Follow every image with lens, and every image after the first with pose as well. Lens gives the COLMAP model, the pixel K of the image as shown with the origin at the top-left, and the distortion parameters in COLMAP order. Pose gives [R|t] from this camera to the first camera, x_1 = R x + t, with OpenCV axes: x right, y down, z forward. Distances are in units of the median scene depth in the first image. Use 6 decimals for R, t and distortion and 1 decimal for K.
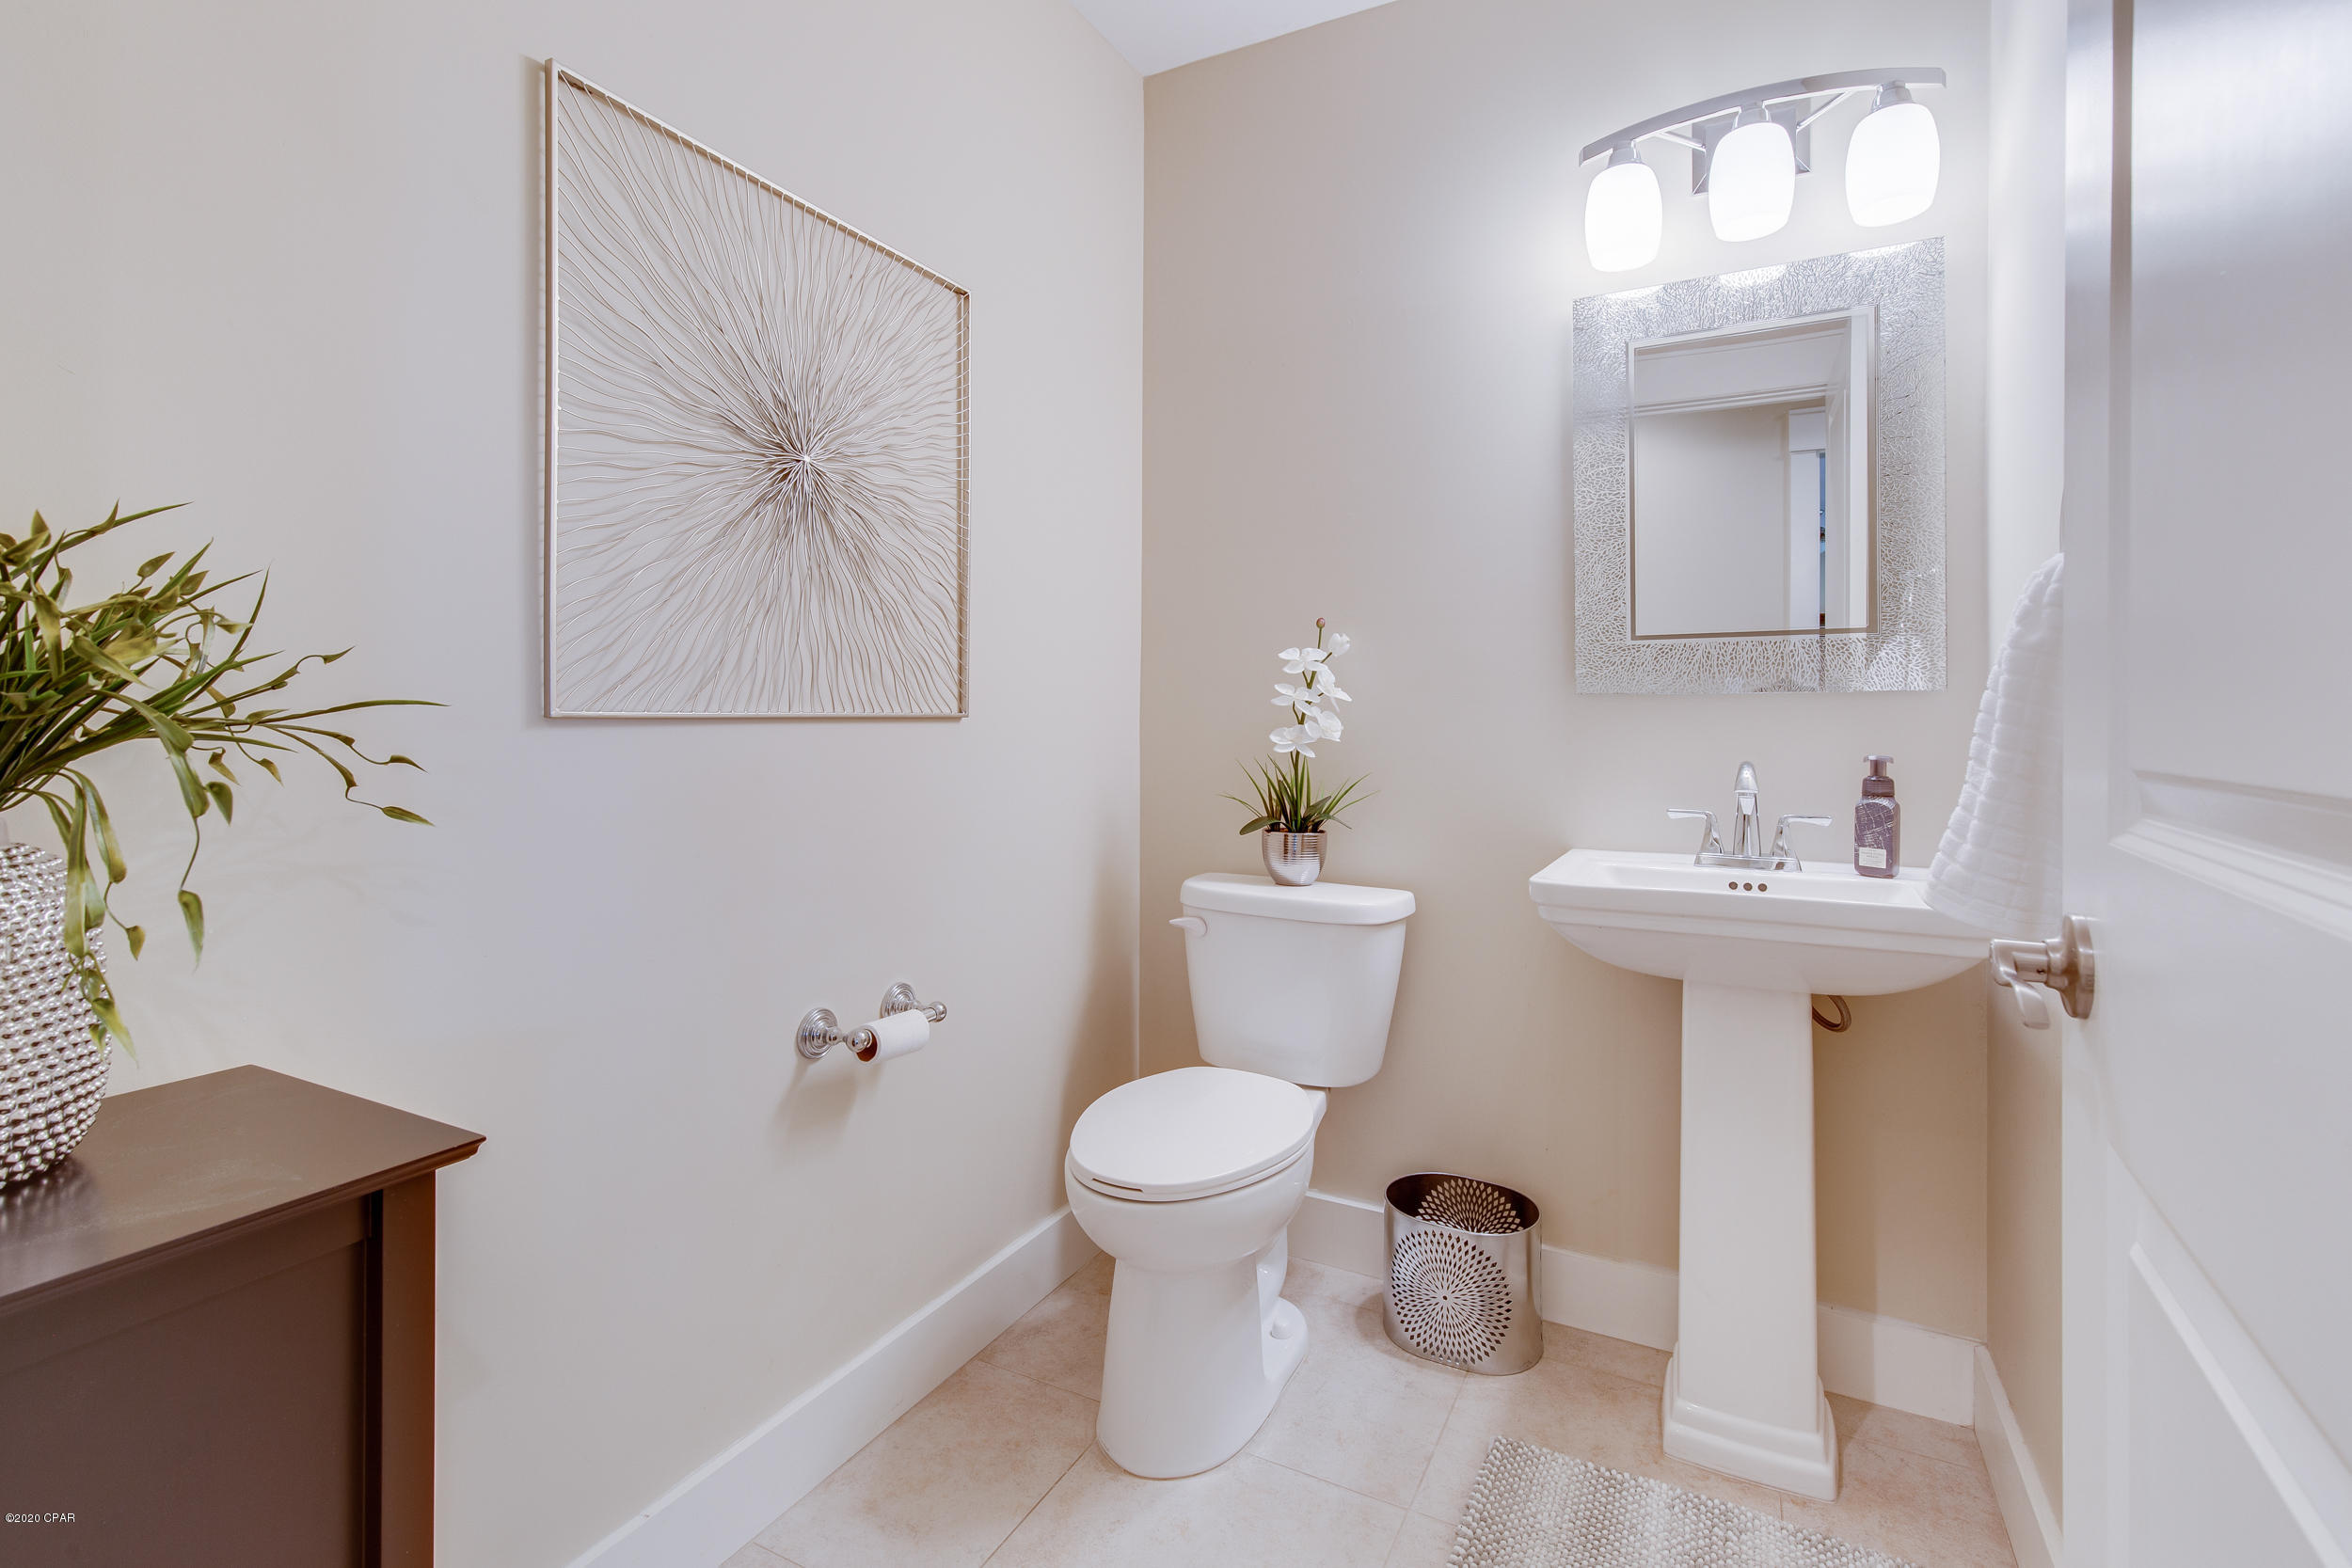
lens RADIAL K [[1123.4, 0, 1184.6], [0, 1123.4, 787.5], [0, 0, 1]] dist [0.006856, 0.000109]
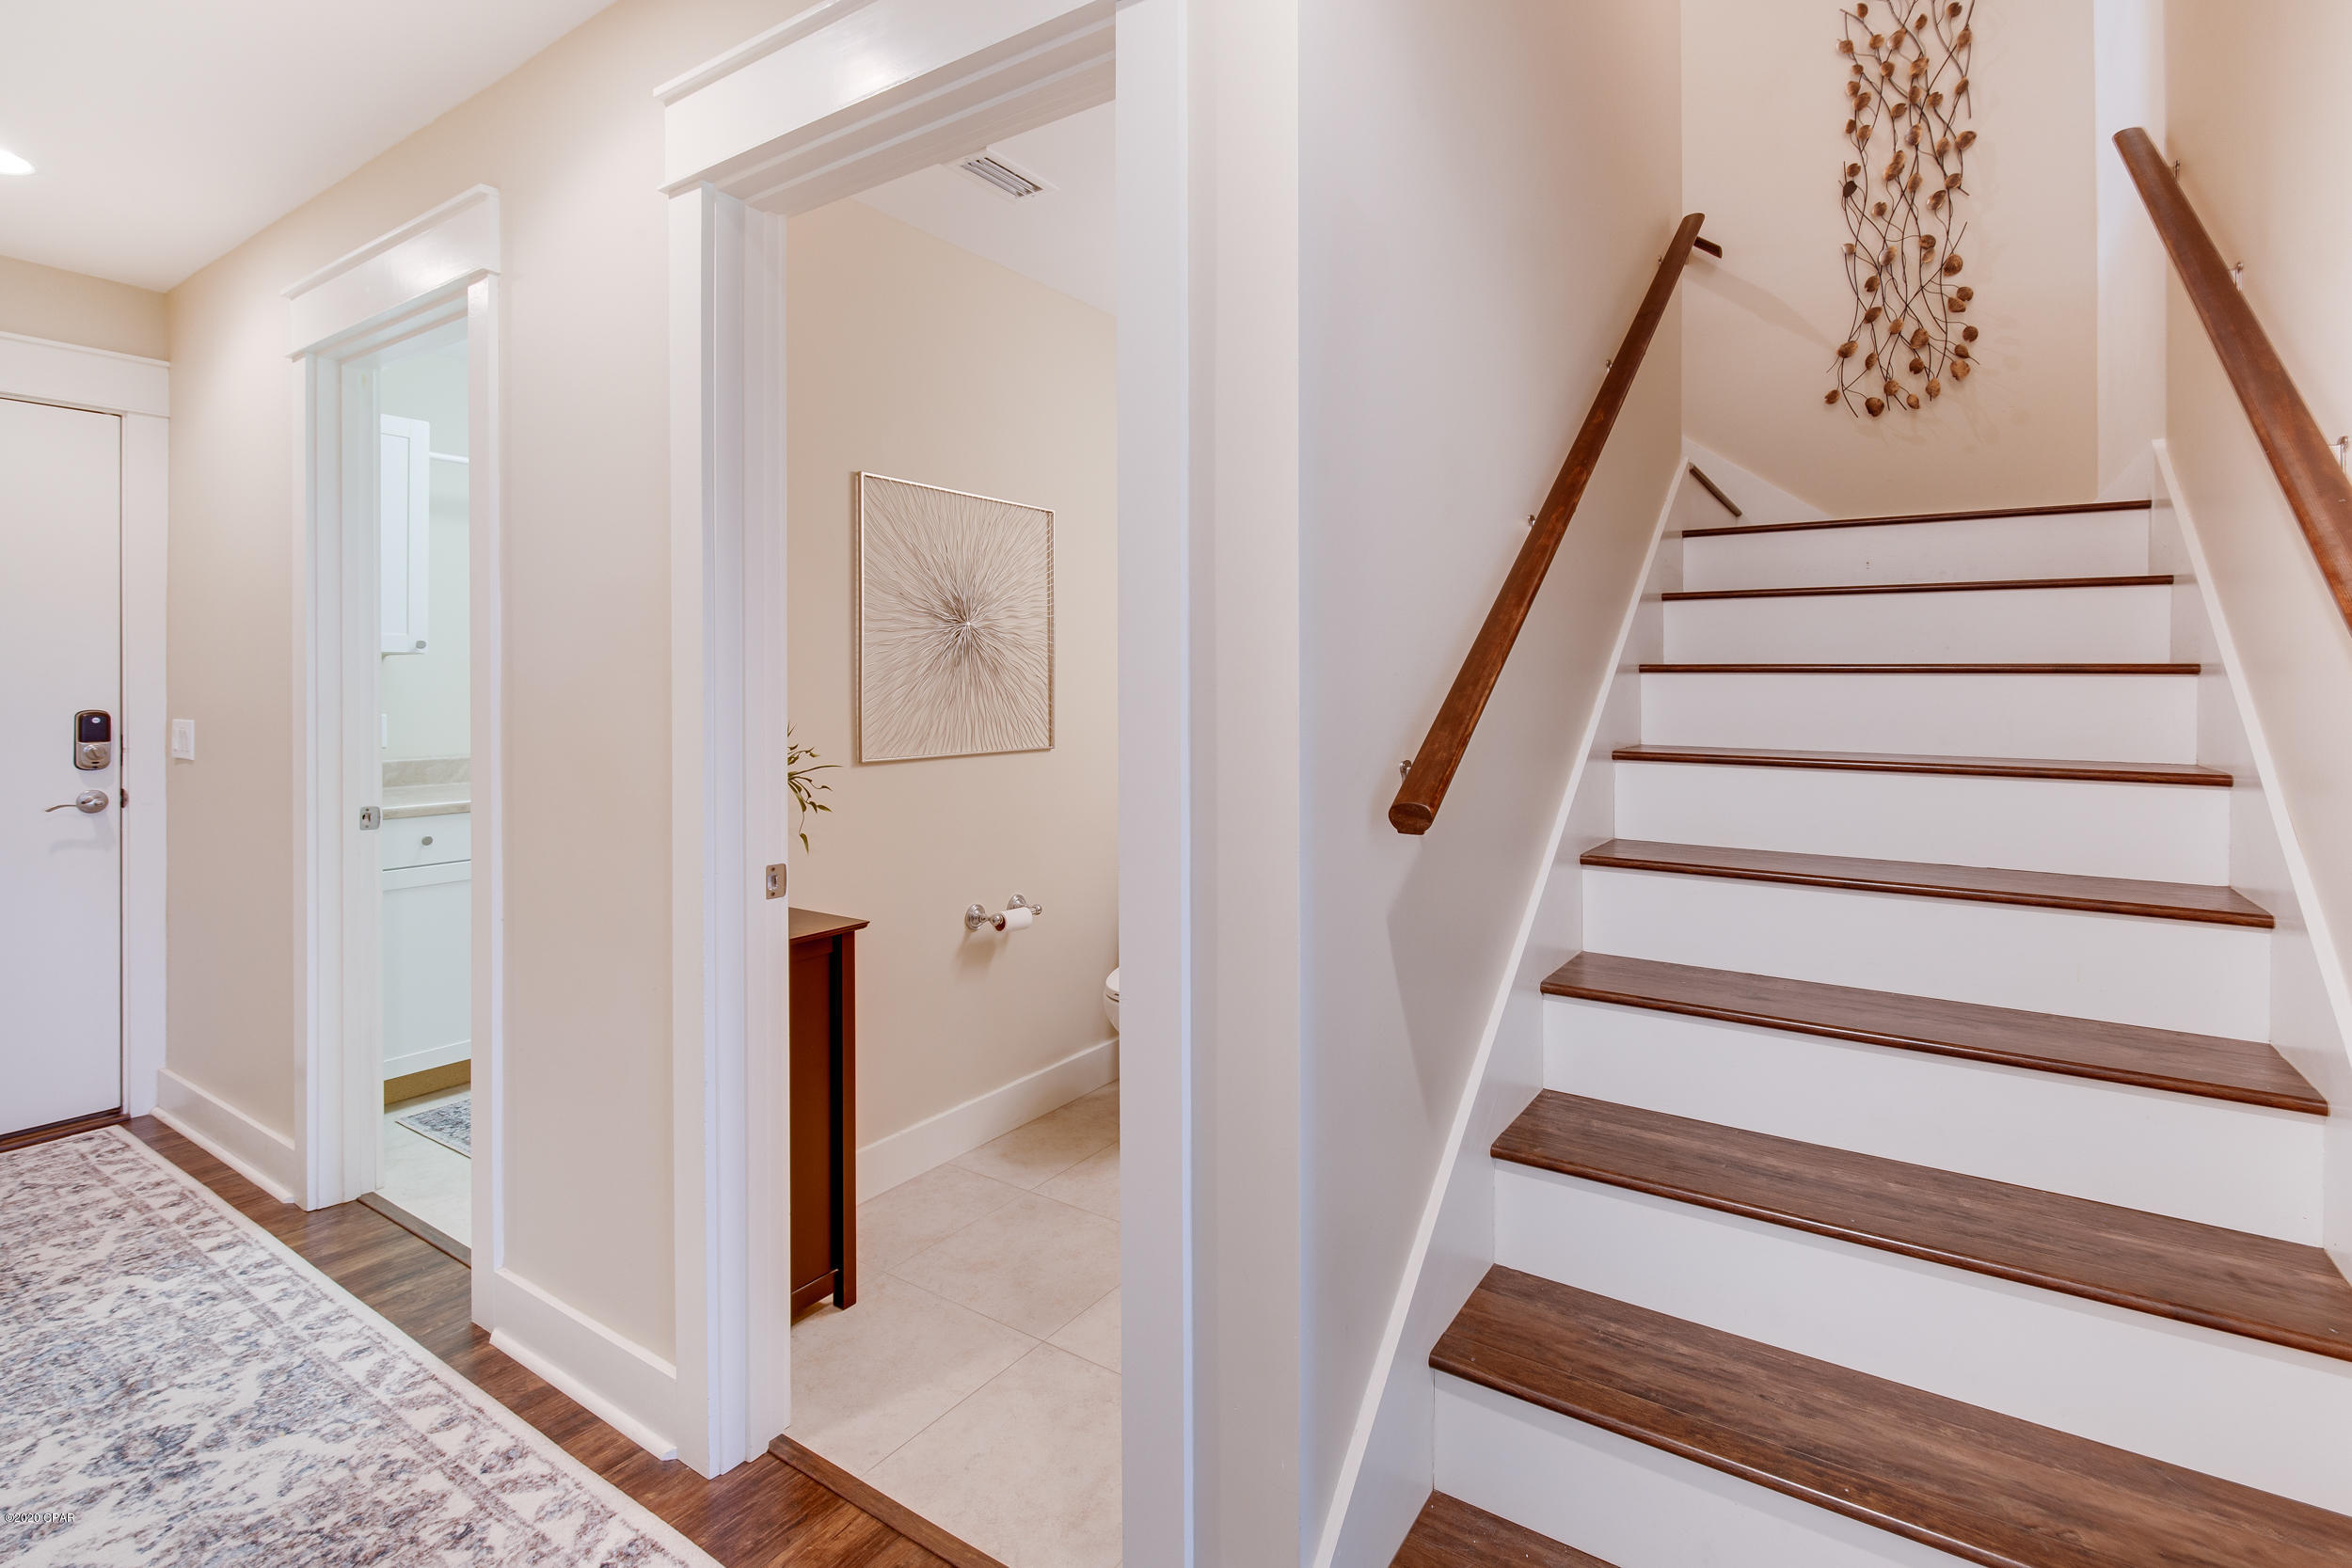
lens RADIAL K [[1123.4, 0, 1170.9], [0, 1123.4, 777.5], [0, 0, 1]] dist [0.006856, 0.000109]
pose [[0.991674, -0.003339, -0.128732, 0.253490], [0.004754, 0.999932, 0.010680, -0.040498], [0.128687, -0.011203, 0.991622, -0.860360]]
